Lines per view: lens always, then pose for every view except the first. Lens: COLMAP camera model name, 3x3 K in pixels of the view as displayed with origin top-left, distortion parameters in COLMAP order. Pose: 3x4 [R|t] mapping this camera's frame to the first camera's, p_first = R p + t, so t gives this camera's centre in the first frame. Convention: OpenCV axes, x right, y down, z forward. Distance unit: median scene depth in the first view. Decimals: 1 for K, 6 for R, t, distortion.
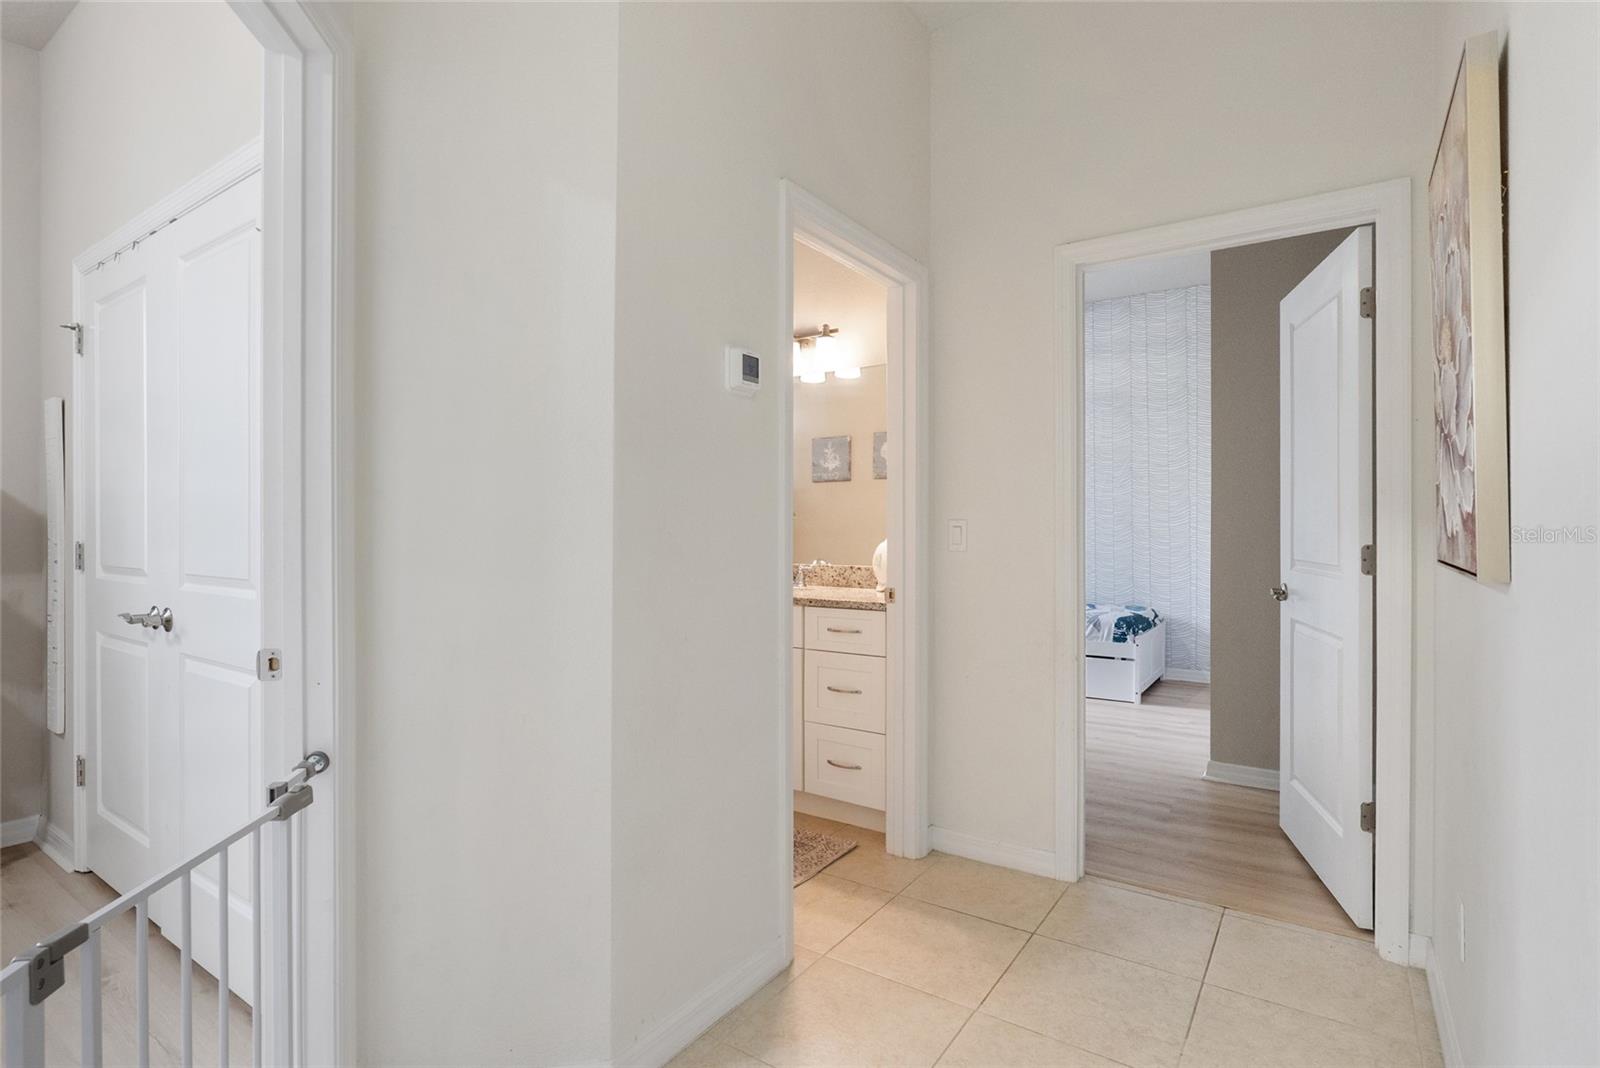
lens RADIAL K [[774.5, 0, 804.8], [0, 774.5, 525.7], [0, 0, 1]] dist [-0.006115, 0.000712]
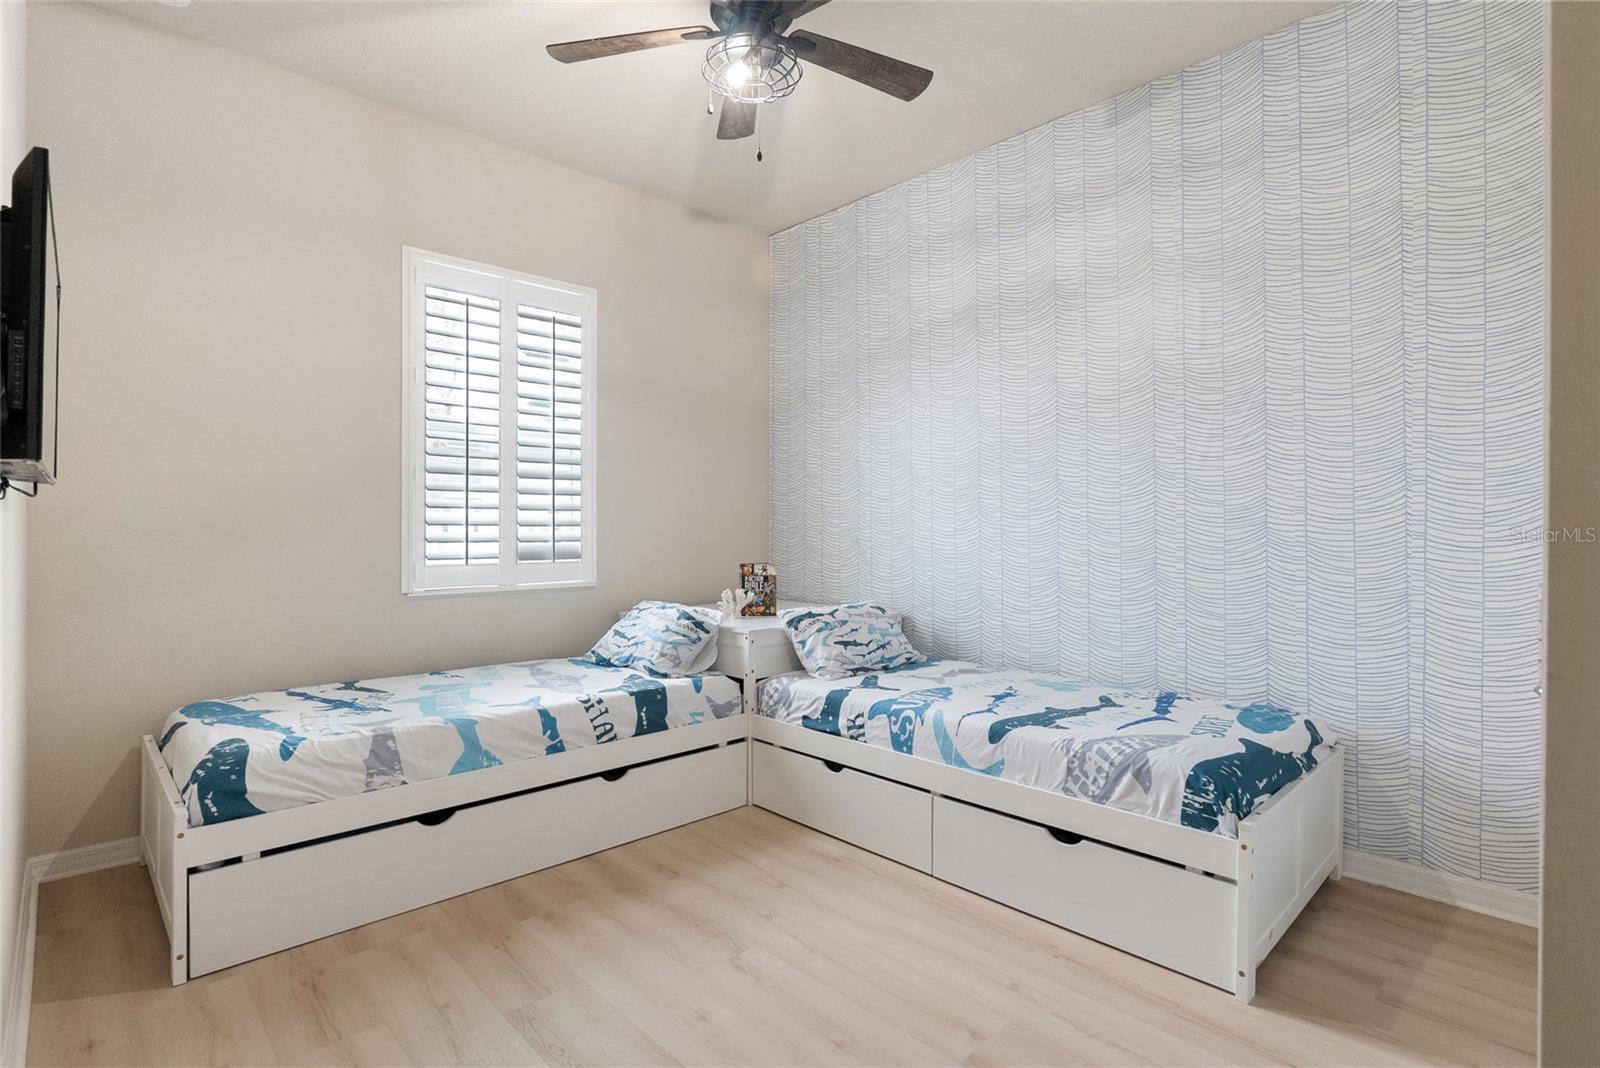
lens RADIAL K [[774.5, 0, 795.3], [0, 774.5, 529.0], [0, 0, 1]] dist [-0.006115, 0.000712]
pose [[0.977306, 0.003526, -0.211805, 0.285842], [-0.003601, 0.999994, 0.000030, 0.000815], [0.211804, 0.000733, 0.977312, 0.567831]]
